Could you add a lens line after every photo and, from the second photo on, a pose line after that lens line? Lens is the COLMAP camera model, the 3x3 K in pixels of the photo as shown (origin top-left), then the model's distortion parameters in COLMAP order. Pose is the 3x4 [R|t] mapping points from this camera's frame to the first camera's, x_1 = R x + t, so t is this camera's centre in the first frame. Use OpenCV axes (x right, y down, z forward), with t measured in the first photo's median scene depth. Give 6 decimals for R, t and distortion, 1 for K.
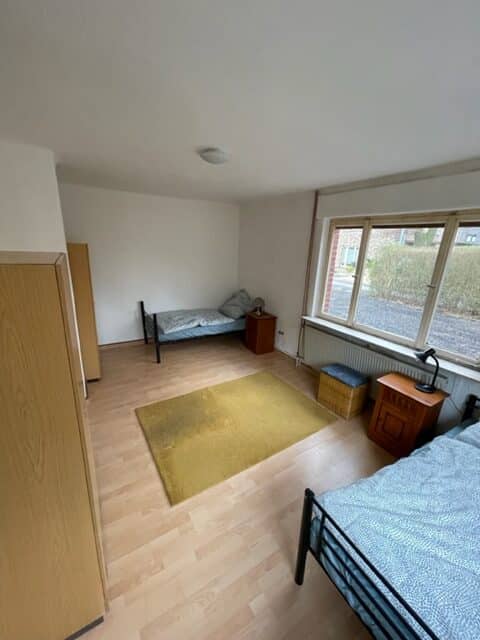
lens RADIAL K [[259.0, 0, 239.3], [0, 259.0, 317.6], [0, 0, 1]] dist [-0.003133, -0.000258]
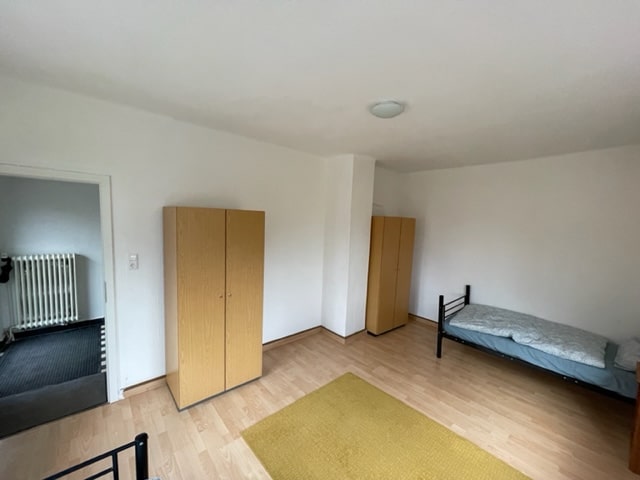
lens RADIAL K [[259.0, 0, 319.2], [0, 259.0, 241.5], [0, 0, 1]] dist [-0.003133, -0.000258]
pose [[0.155722, 0.049150, -0.986577, 0.414720], [-0.295175, 0.955443, 0.001009, -0.062209], [0.942668, 0.291056, 0.163291, 0.413319]]
